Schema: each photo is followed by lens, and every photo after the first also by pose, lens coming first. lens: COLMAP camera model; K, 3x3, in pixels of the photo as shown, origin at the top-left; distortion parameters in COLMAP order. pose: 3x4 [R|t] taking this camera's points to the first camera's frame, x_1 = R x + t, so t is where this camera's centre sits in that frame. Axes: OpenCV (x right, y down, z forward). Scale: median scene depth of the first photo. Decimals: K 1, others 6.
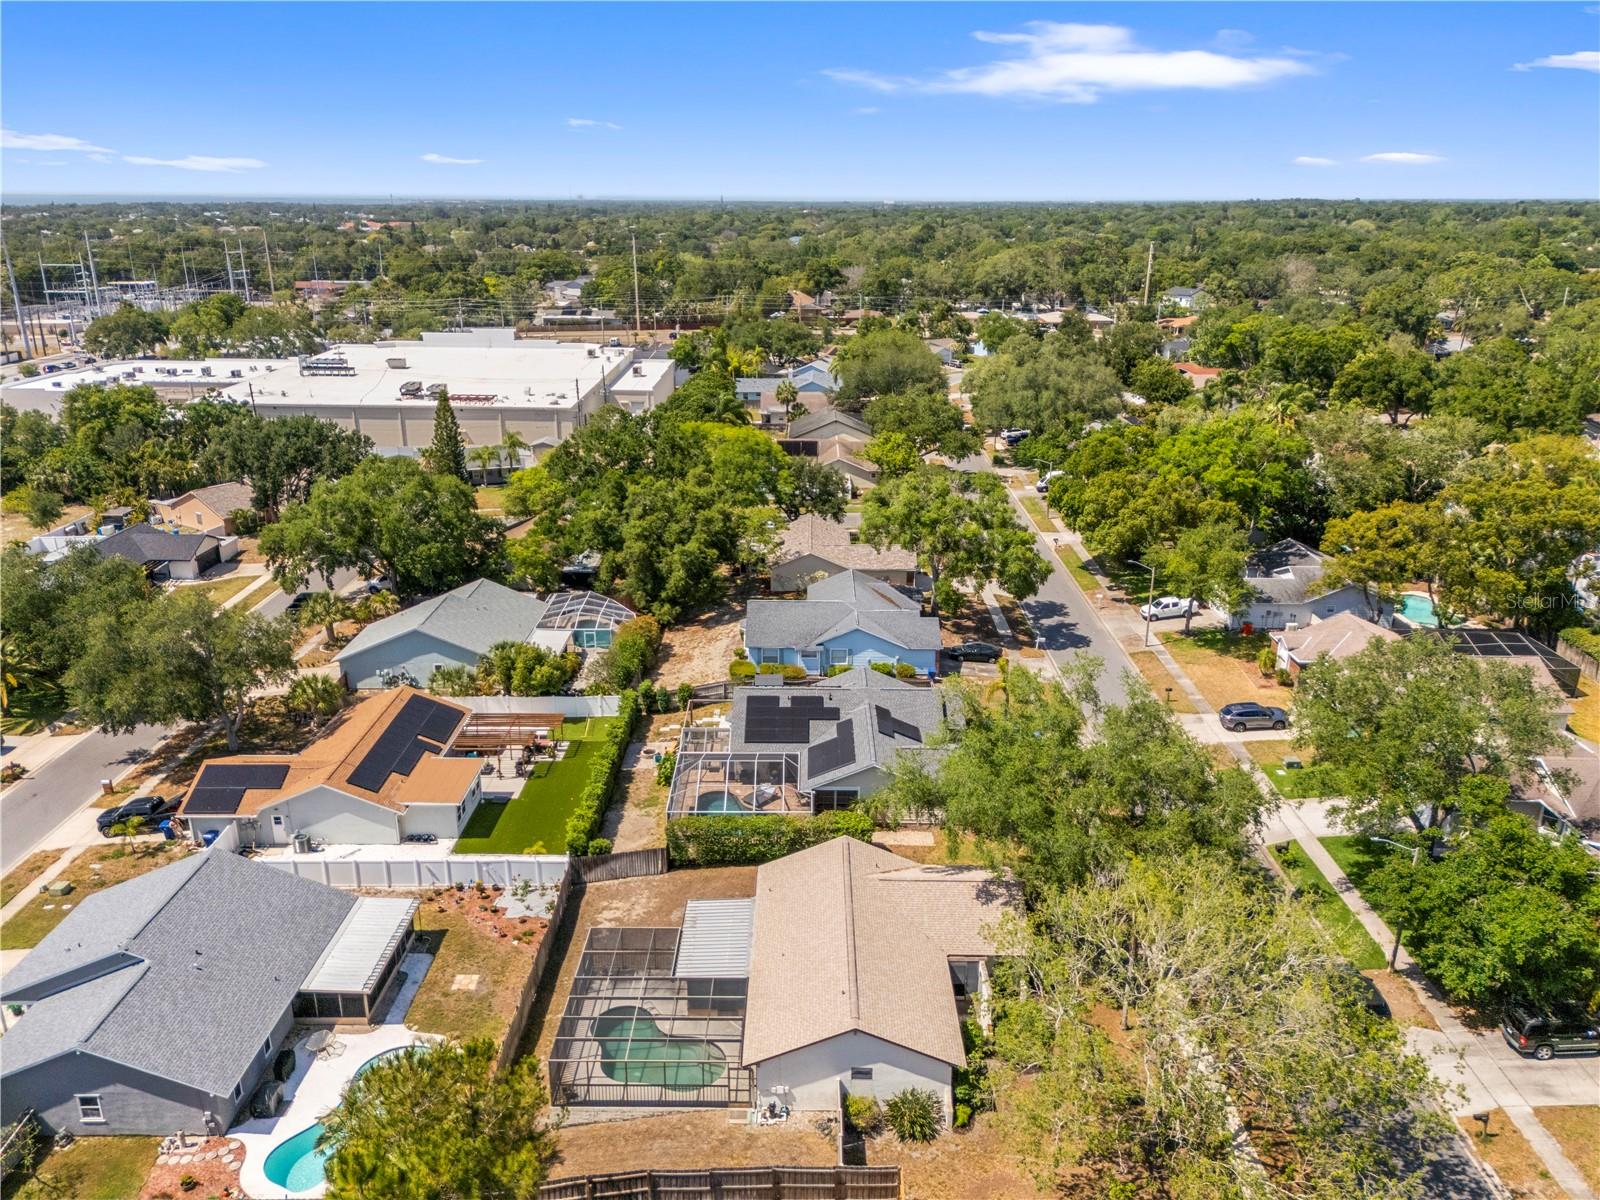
lens RADIAL K [[1189.6, 0, 800.0], [0, 1189.6, 600.0], [0, 0, 1]] dist [0.108574, -0.132213]
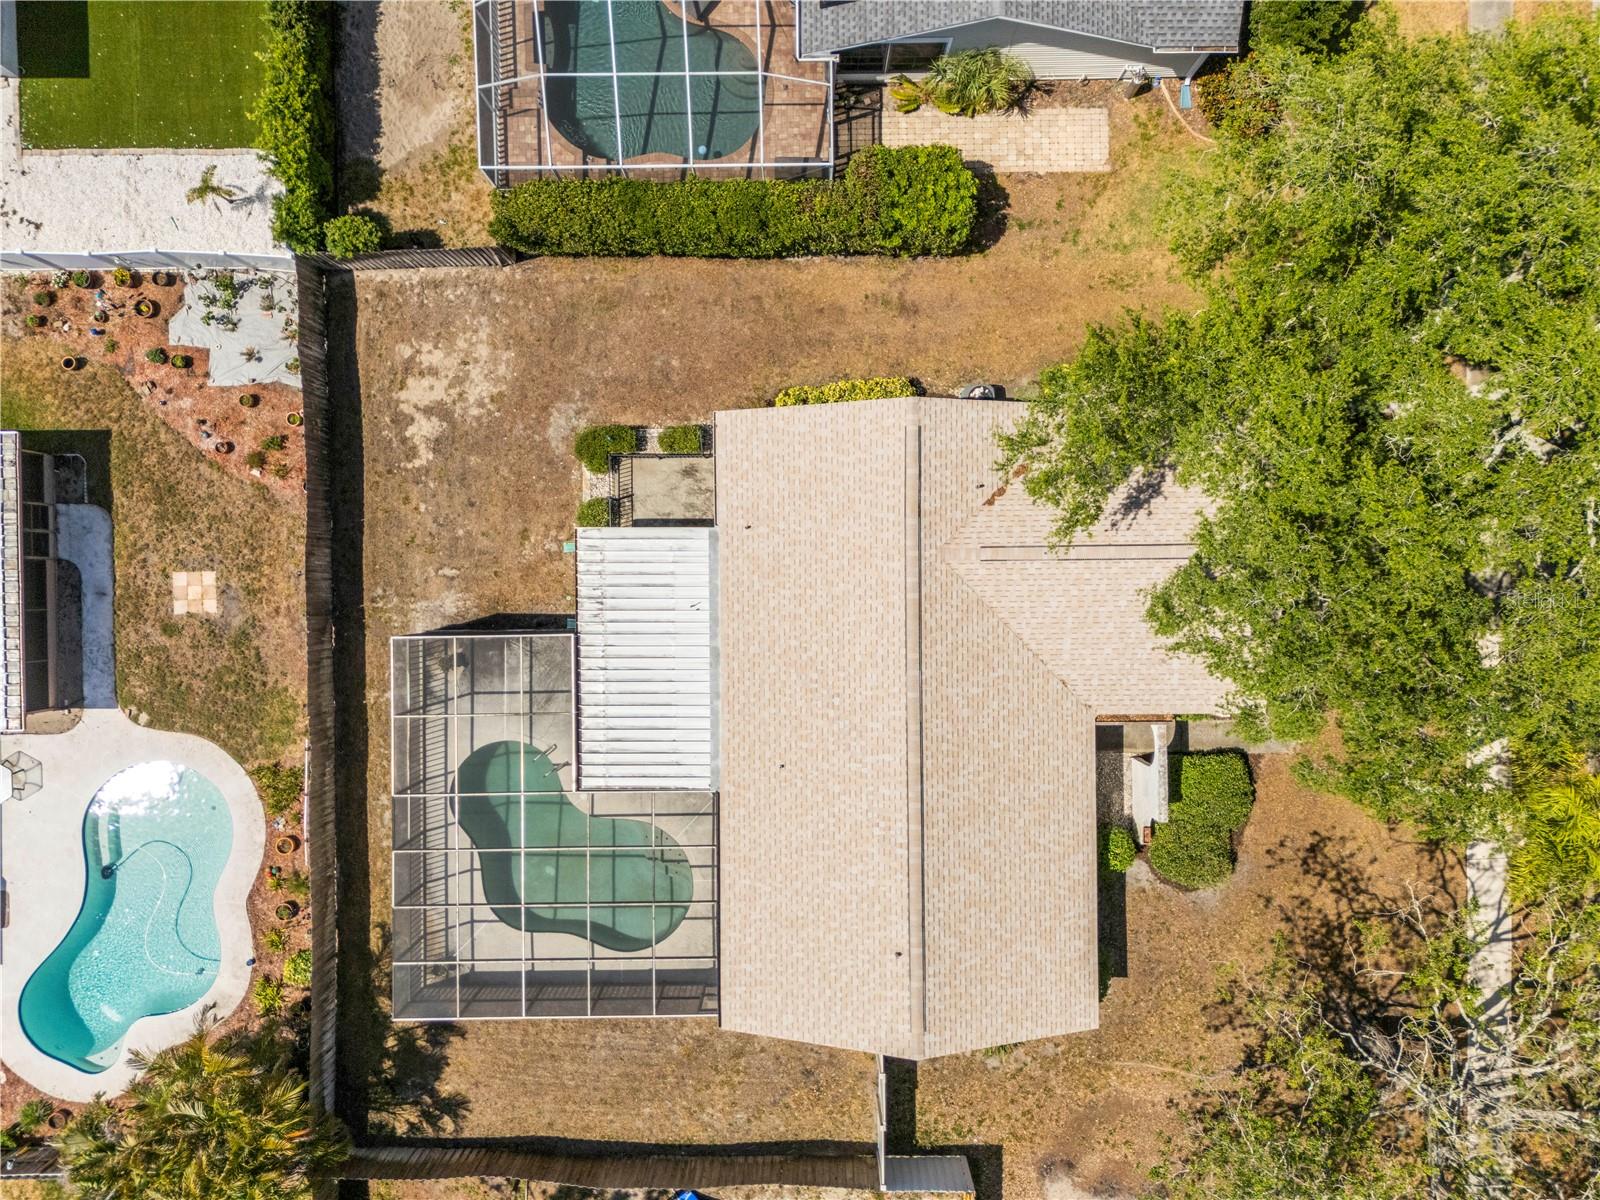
lens RADIAL K [[1189.6, 0, 800.0], [0, 1189.6, 600.0], [0, 0, 1]] dist [0.108574, -0.132213]
pose [[0.999808, -0.018958, -0.004993, -0.001859], [0.010498, 0.302620, 0.953054, -0.198422], [-0.016557, -0.952923, 0.302761, 0.822543]]
